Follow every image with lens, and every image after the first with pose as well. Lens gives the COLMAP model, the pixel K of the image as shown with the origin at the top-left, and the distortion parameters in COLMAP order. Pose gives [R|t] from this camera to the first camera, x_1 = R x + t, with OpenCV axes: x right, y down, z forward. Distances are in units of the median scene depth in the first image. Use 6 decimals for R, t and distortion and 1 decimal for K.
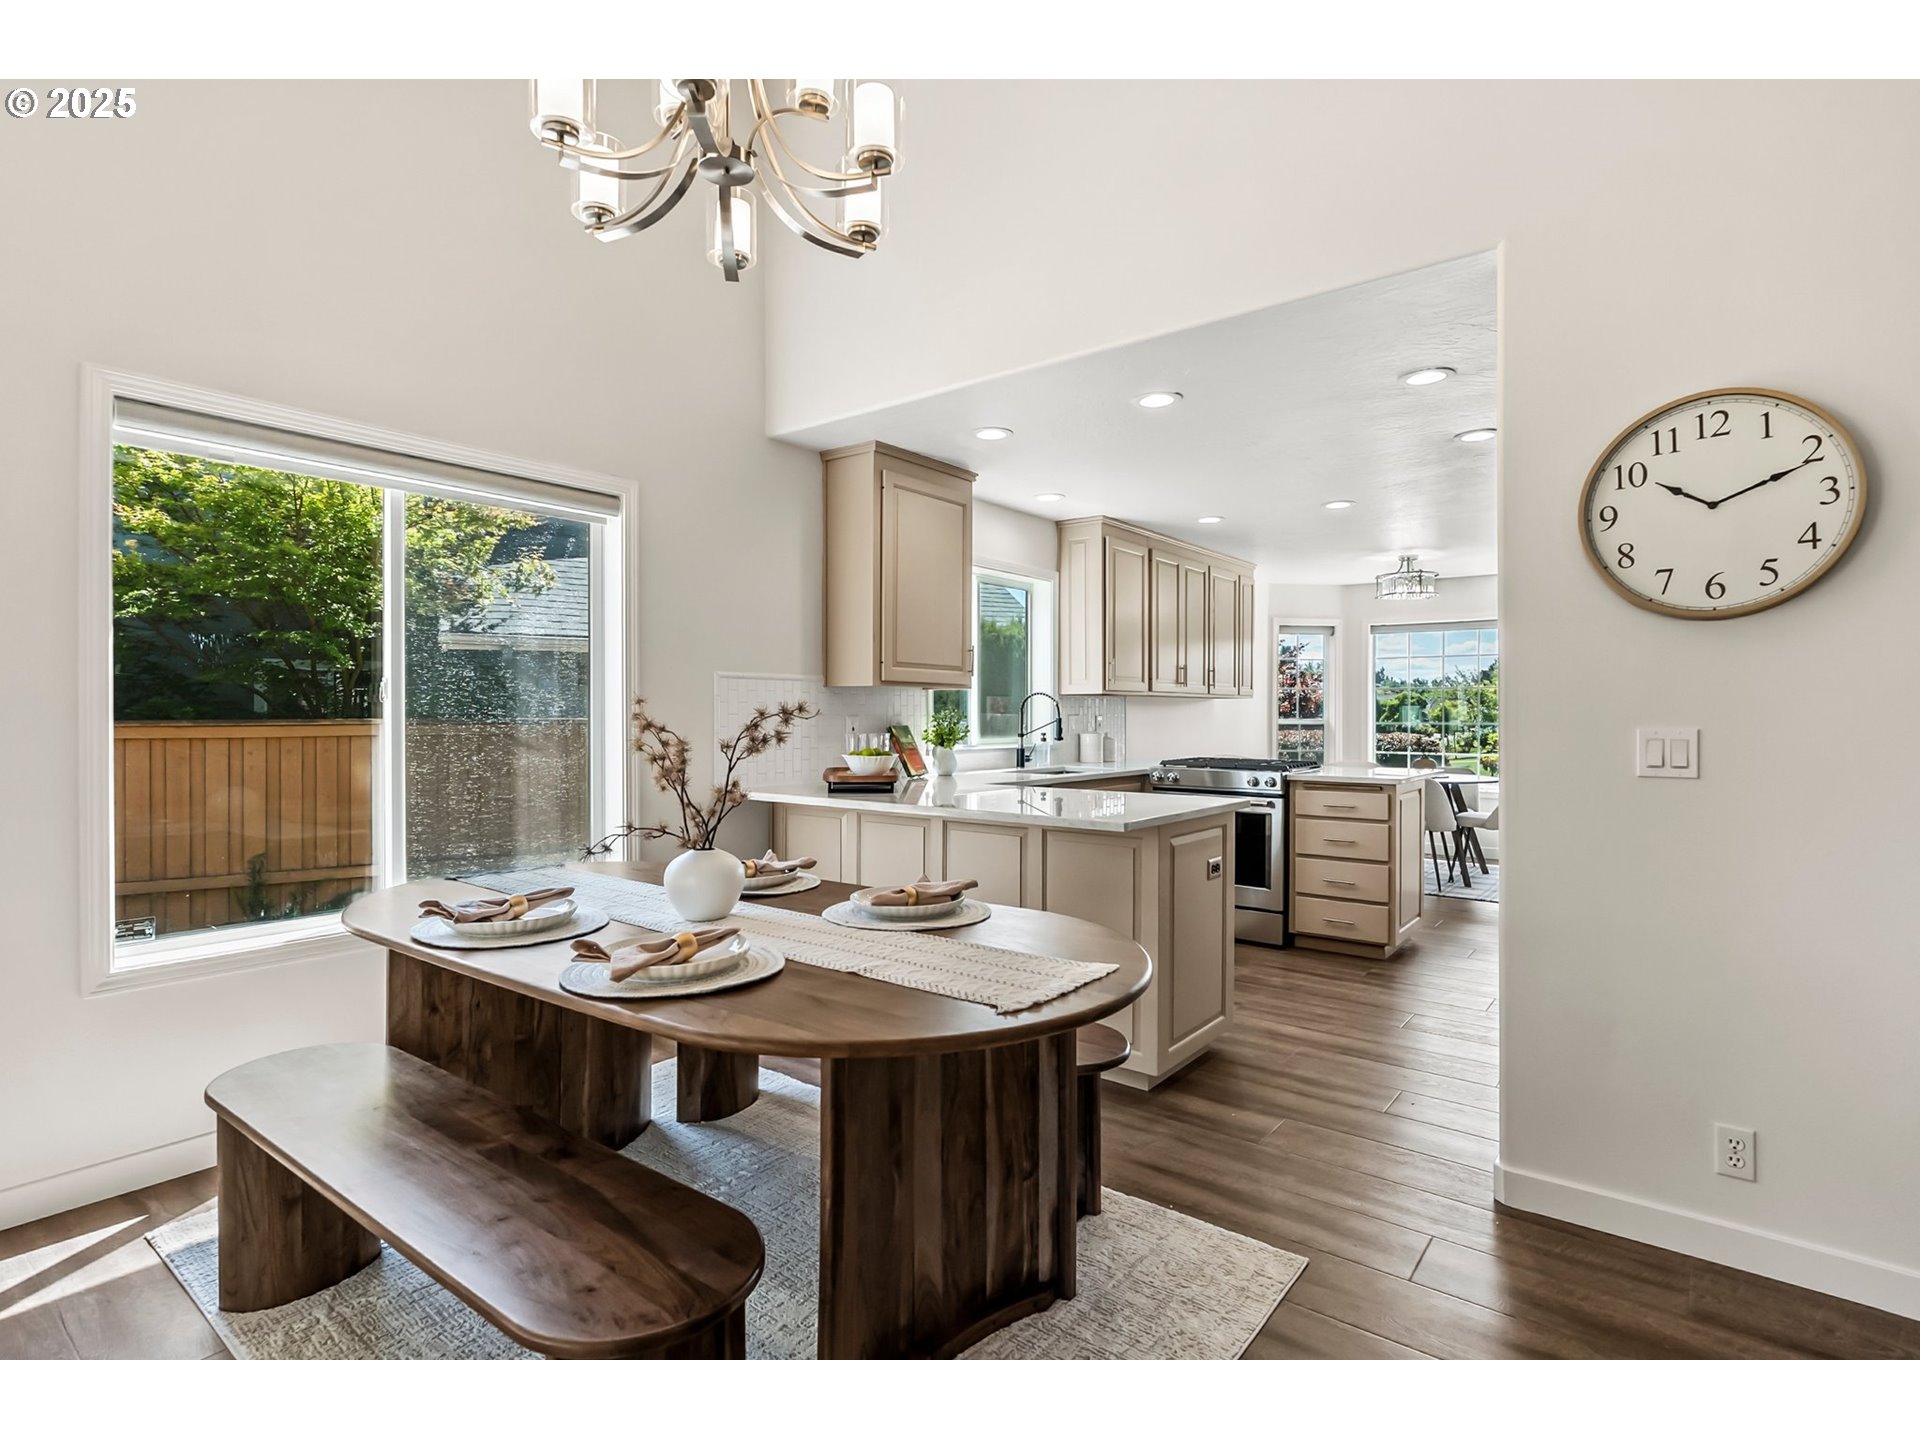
lens RADIAL K [[963.3, 0, 960.0], [0, 963.3, 720.0], [0, 0, 1]] dist [0.000503, 0.000291]
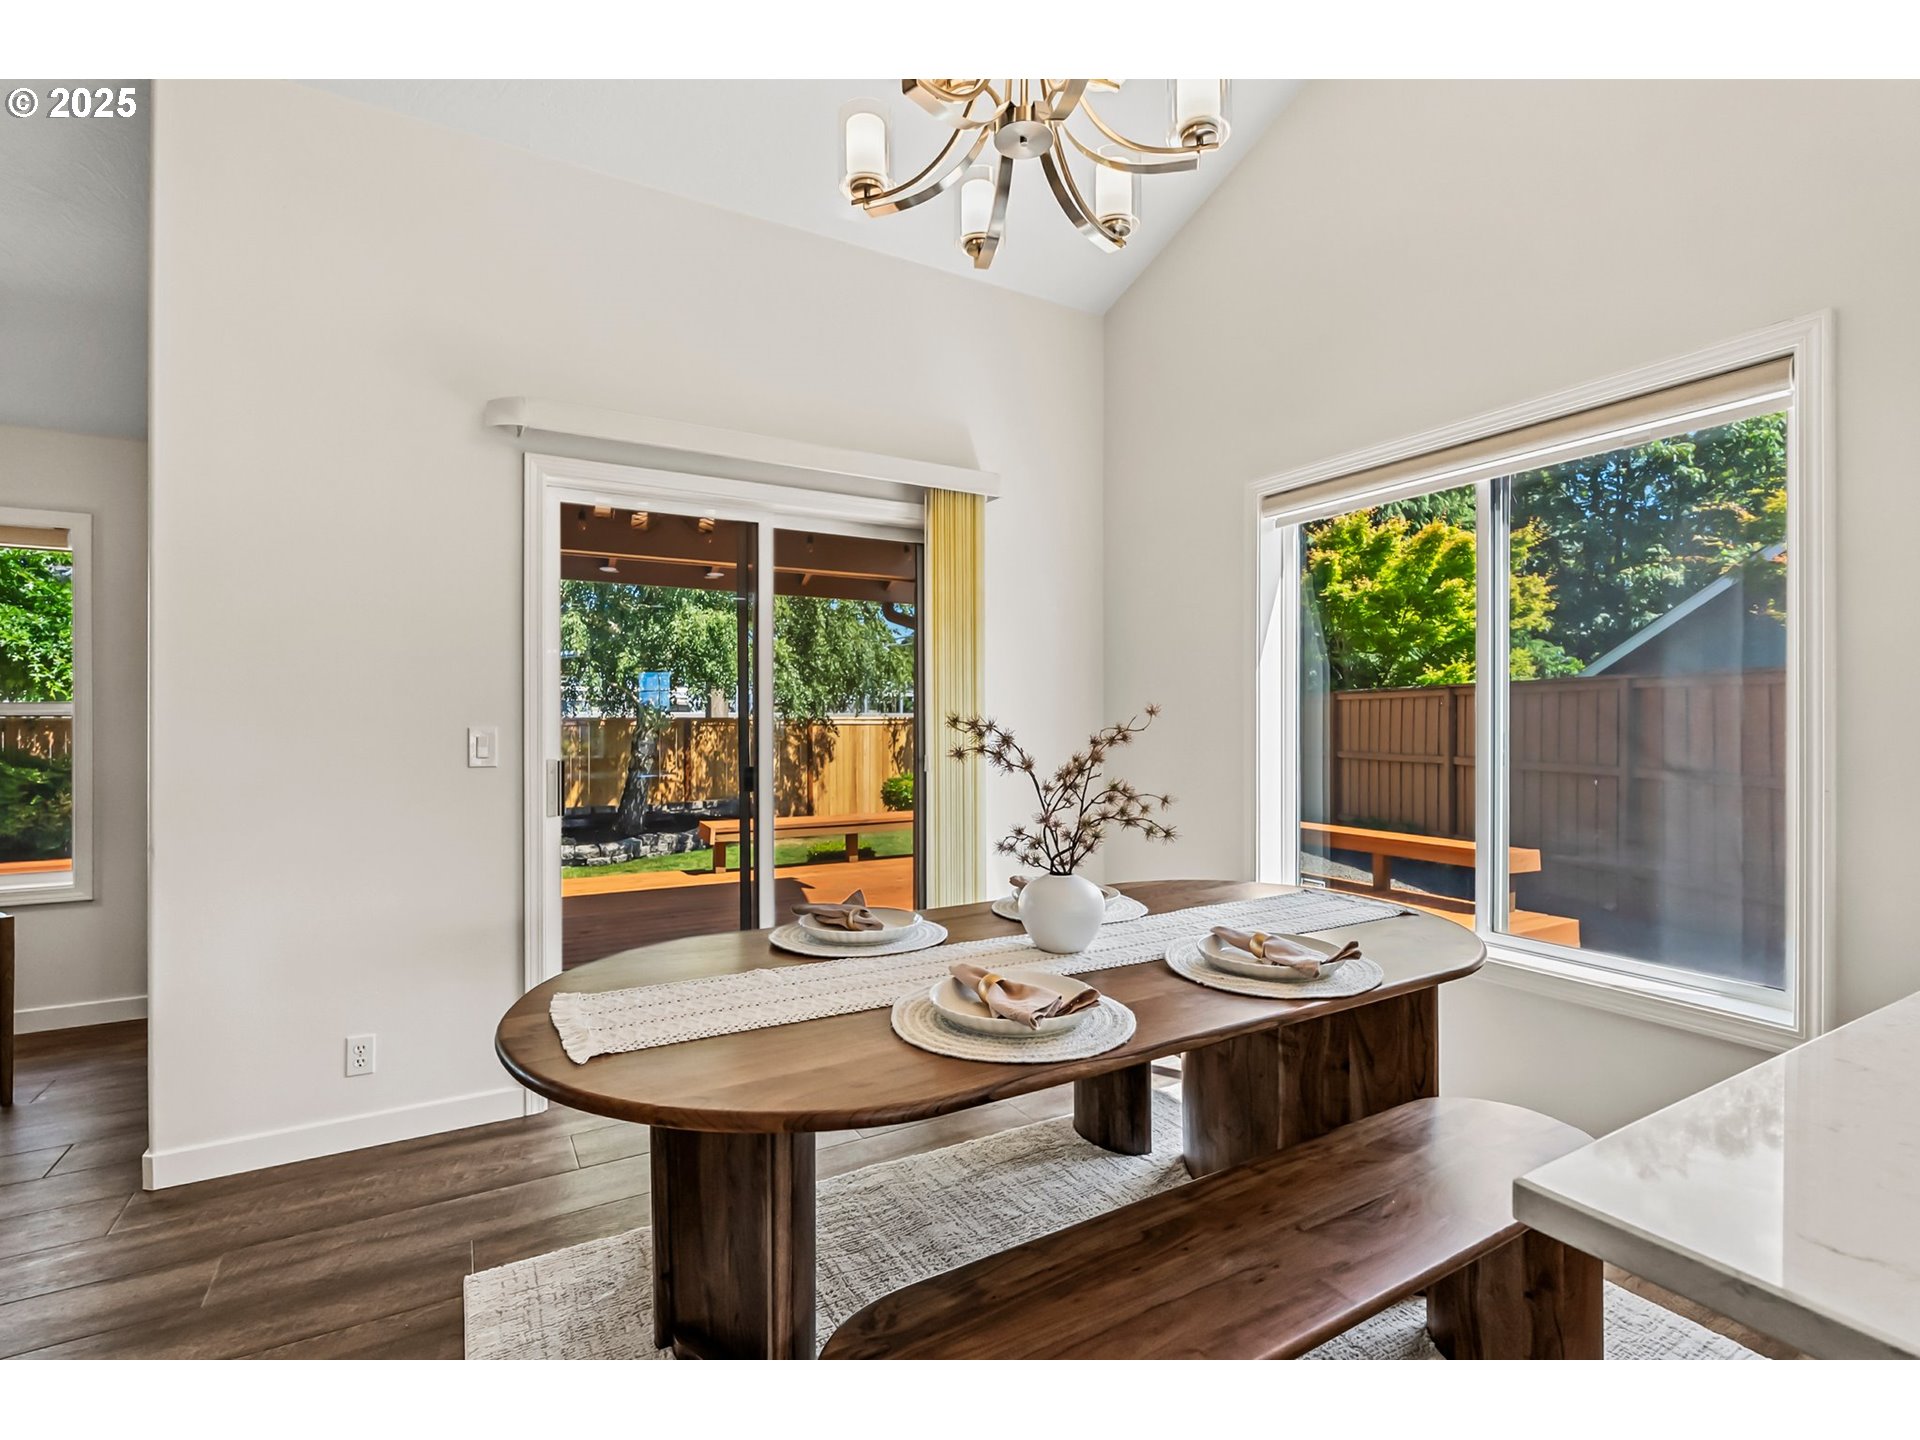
lens RADIAL K [[883.5, 0, 955.0], [0, 883.5, 722.9], [0, 0, 1]] dist [-0.018337, 0.006349]
pose [[-0.376860, -0.002211, -0.926268, 0.214894], [-0.006856, 0.999976, 0.000403, -0.001691], [0.926245, 0.006502, -0.376866, 0.475434]]
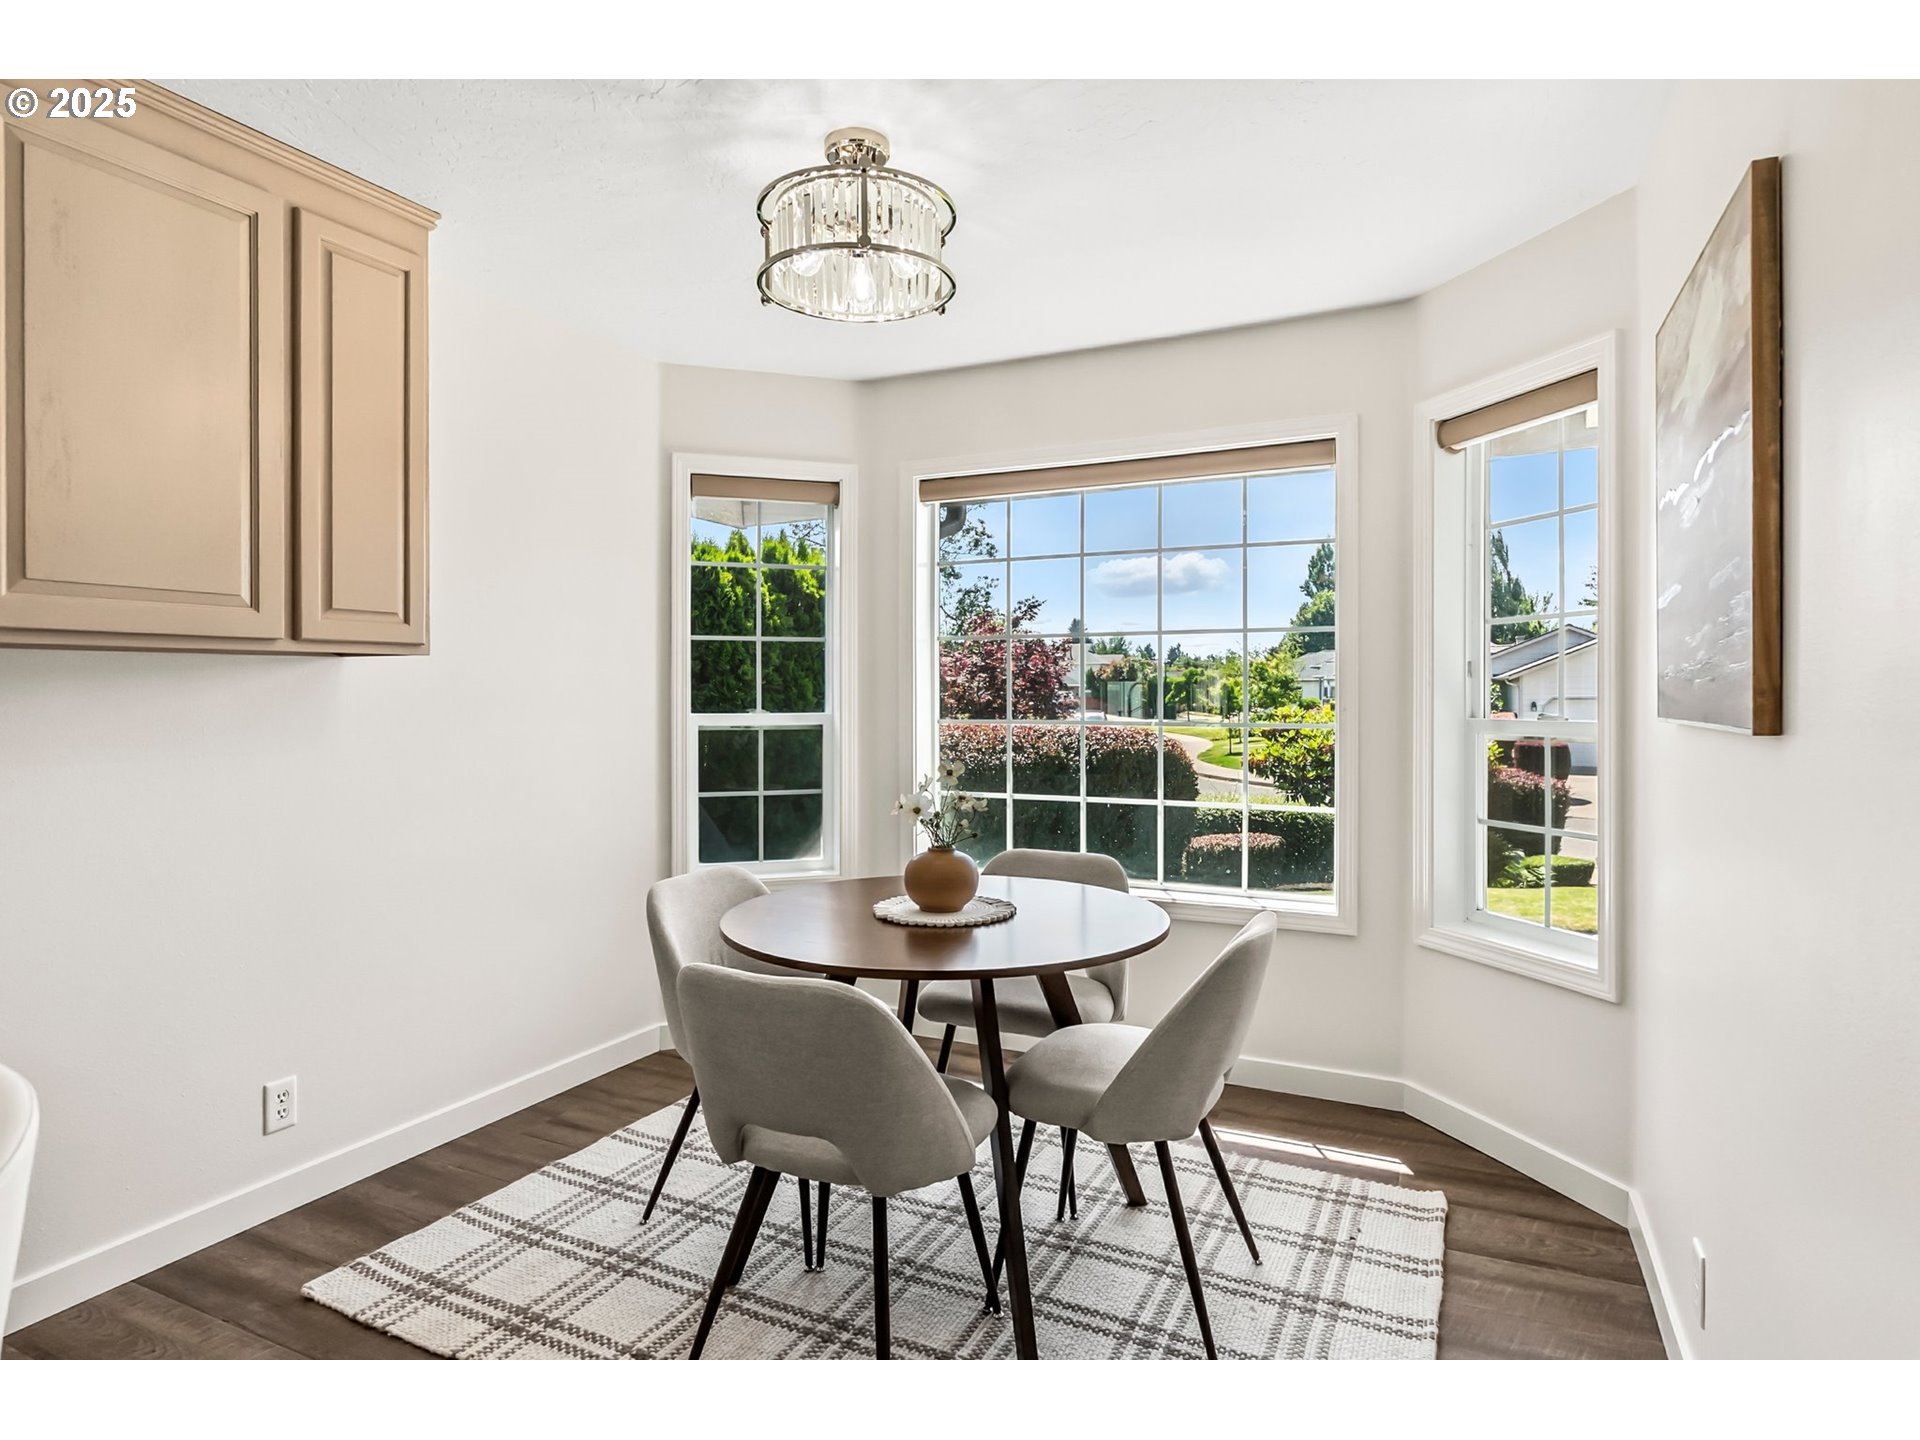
lens RADIAL K [[1055.5, 0, 955.6], [0, 1055.5, 693.8], [0, 0, 1]] dist [-0.001057, -0.000211]
pose [[0.979415, -0.003866, 0.201818, 0.552369], [0.004936, 0.999976, -0.004800, -0.010625], [-0.201795, 0.005697, 0.979411, 0.886715]]
